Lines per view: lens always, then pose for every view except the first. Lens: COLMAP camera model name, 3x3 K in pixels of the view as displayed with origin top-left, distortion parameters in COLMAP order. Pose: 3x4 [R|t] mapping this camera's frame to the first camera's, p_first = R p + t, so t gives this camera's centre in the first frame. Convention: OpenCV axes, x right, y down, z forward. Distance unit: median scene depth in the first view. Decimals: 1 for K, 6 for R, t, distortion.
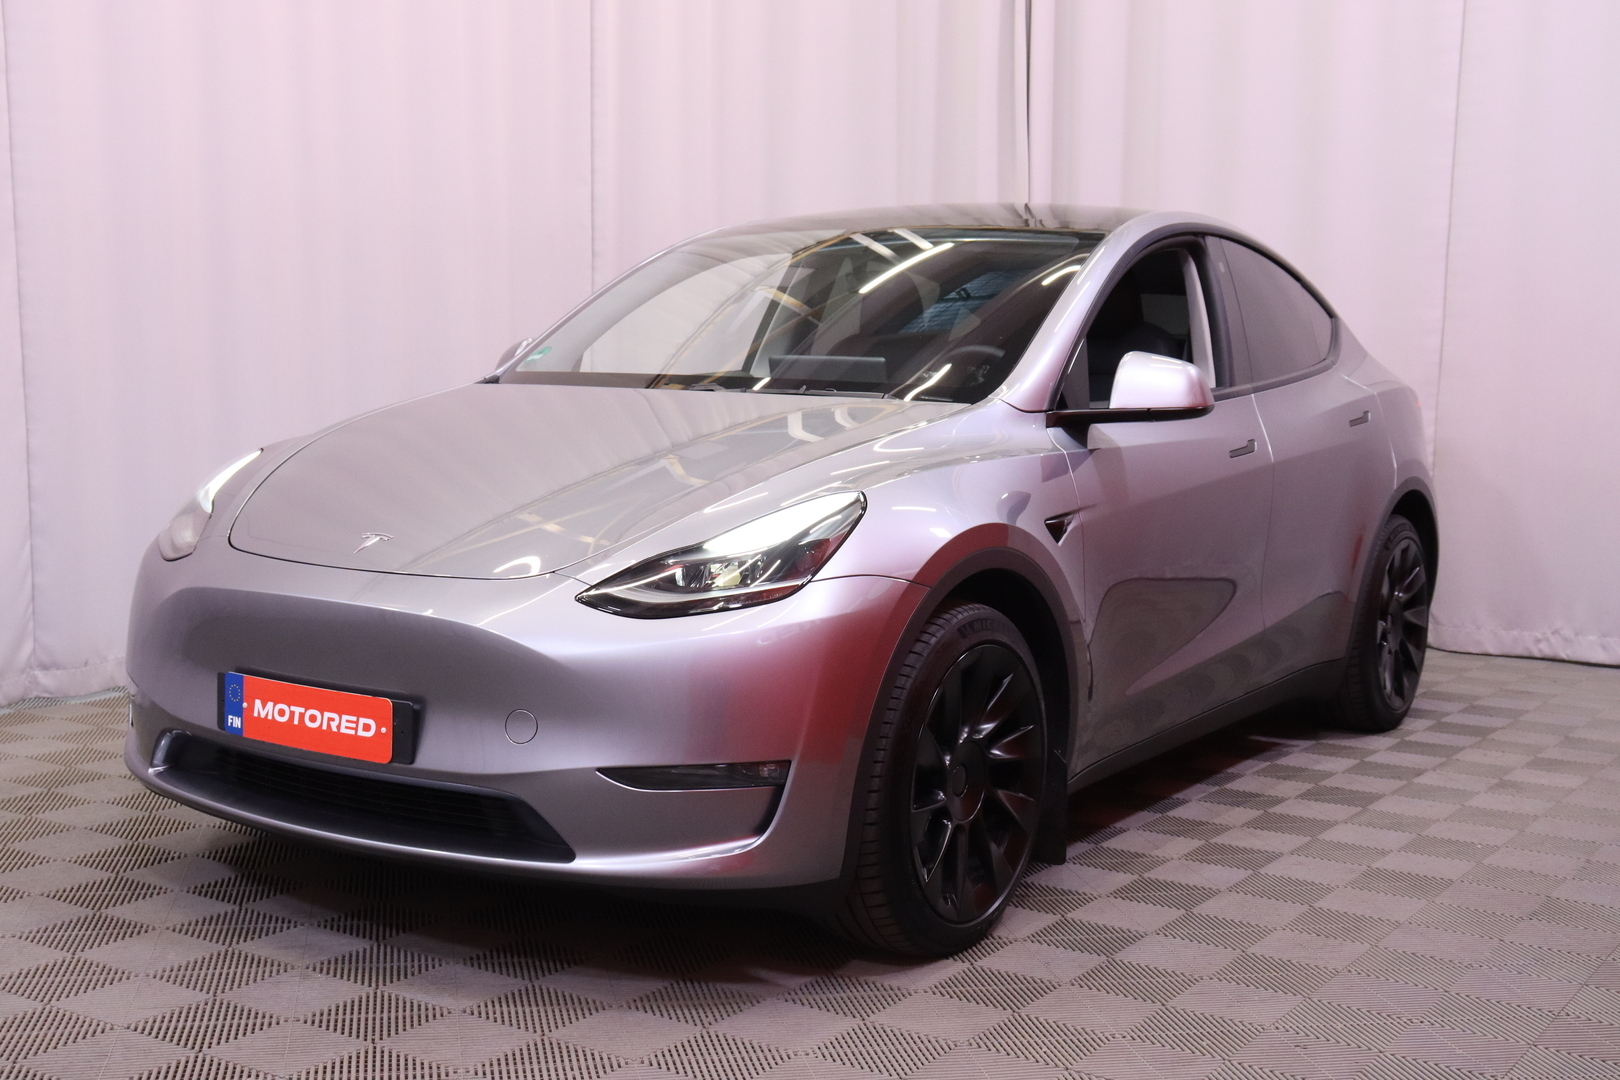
lens RADIAL K [[1932.5, 0, 805.3], [0, 1932.5, 540.3], [0, 0, 1]] dist [0.058345, 0.000000]
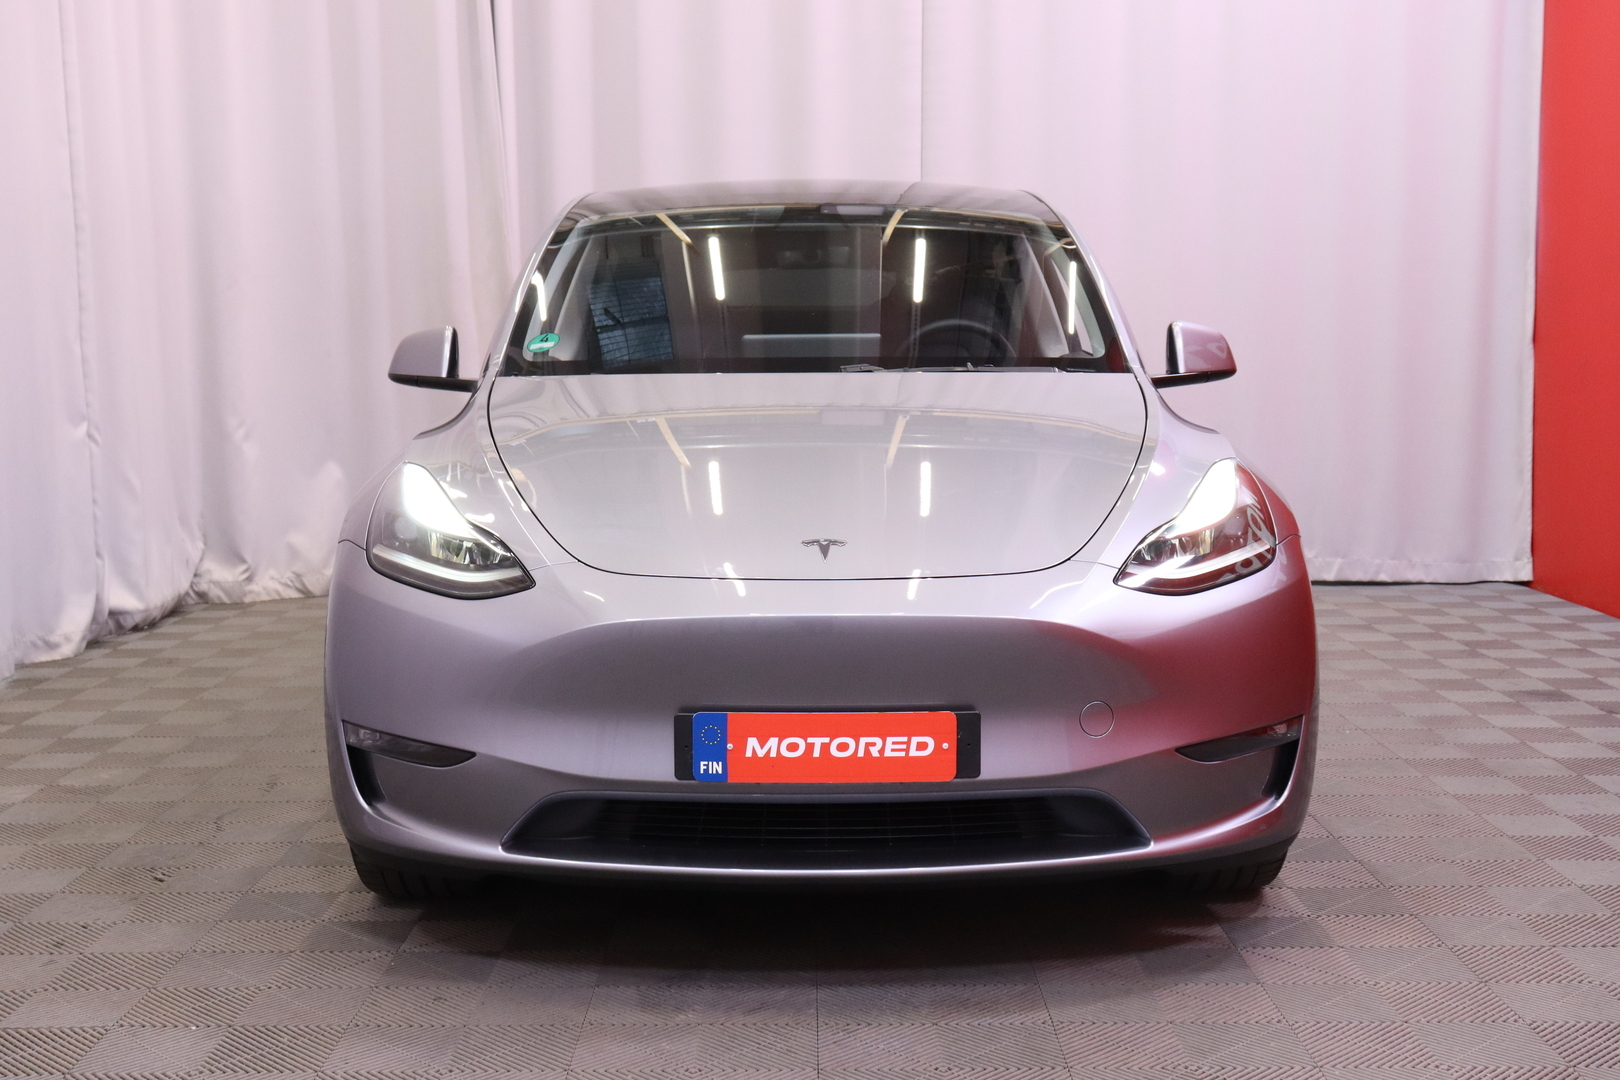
lens RADIAL K [[1932.5, 0, 808.5], [0, 1932.5, 535.3], [0, 0, 1]] dist [0.058345, 0.000000]
pose [[0.836091, -0.090556, 0.541065, -0.747558], [0.083480, 0.995797, 0.037665, -0.042711], [-0.542202, 0.013677, 0.840137, 0.243314]]
